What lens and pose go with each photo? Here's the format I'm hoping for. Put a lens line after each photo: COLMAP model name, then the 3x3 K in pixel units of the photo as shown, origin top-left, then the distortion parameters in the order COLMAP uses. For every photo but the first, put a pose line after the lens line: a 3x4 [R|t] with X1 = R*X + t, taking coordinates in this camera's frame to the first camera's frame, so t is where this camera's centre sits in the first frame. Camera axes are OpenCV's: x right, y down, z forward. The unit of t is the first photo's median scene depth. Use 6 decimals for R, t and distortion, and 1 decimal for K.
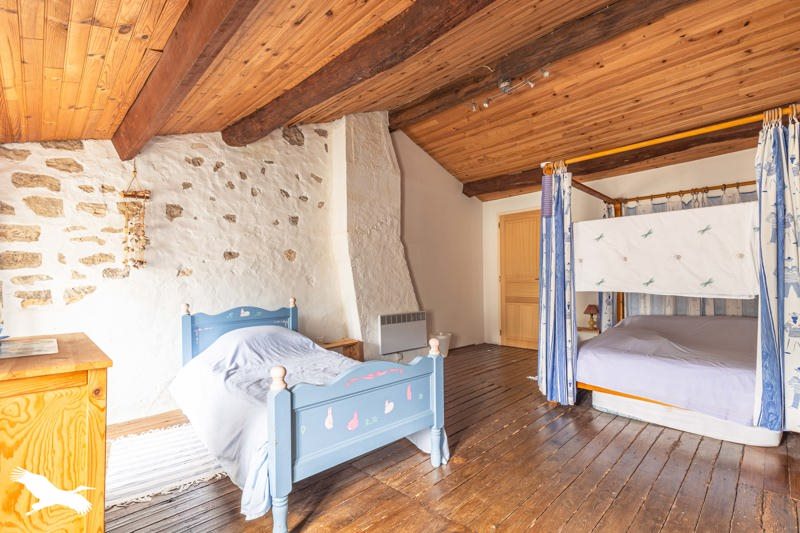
lens RADIAL K [[369.7, 0, 399.4], [0, 369.7, 271.1], [0, 0, 1]] dist [0.002380, 0.000194]
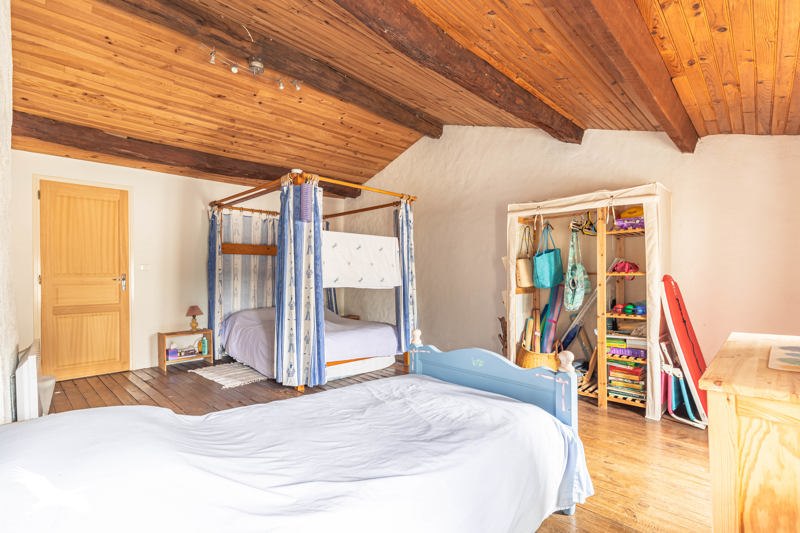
lens RADIAL K [[369.7, 0, 399.4], [0, 369.7, 272.3], [0, 0, 1]] dist [0.002380, 0.000194]
pose [[-0.019154, 0.021637, 0.999582, -0.634405], [-0.014154, 0.999660, -0.021910, 0.023476], [-0.999716, -0.014568, -0.018842, 0.672303]]
